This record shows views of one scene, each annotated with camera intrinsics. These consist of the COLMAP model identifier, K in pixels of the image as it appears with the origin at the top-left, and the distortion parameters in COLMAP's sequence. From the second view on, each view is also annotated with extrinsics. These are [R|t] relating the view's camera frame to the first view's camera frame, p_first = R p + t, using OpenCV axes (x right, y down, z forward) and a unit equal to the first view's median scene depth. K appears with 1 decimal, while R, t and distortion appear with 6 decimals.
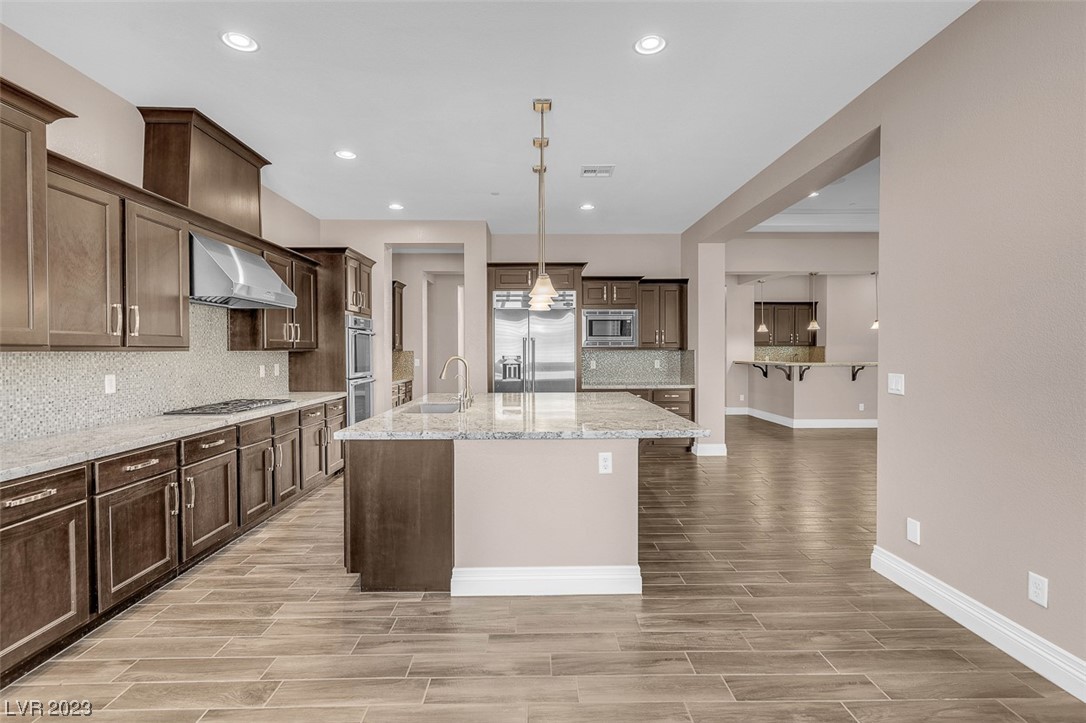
lens RADIAL K [[490.9, 0, 540.4], [0, 490.9, 356.4], [0, 0, 1]] dist [0.002916, 0.001196]
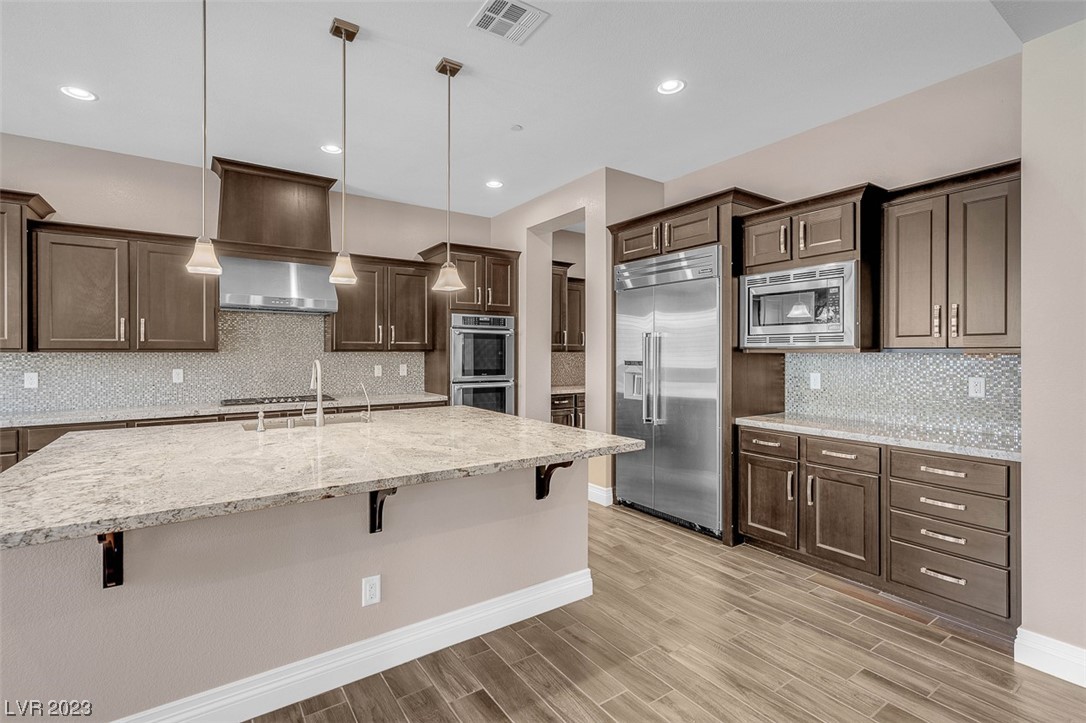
lens RADIAL K [[499.3, 0, 540.5], [0, 499.3, 349.2], [0, 0, 1]] dist [0.000877, 0.001137]
pose [[0.556393, 0.000005, -0.830919, 0.675986], [-0.011786, 0.999899, -0.007885, -0.015559], [0.830835, 0.014180, 0.556337, 0.832324]]
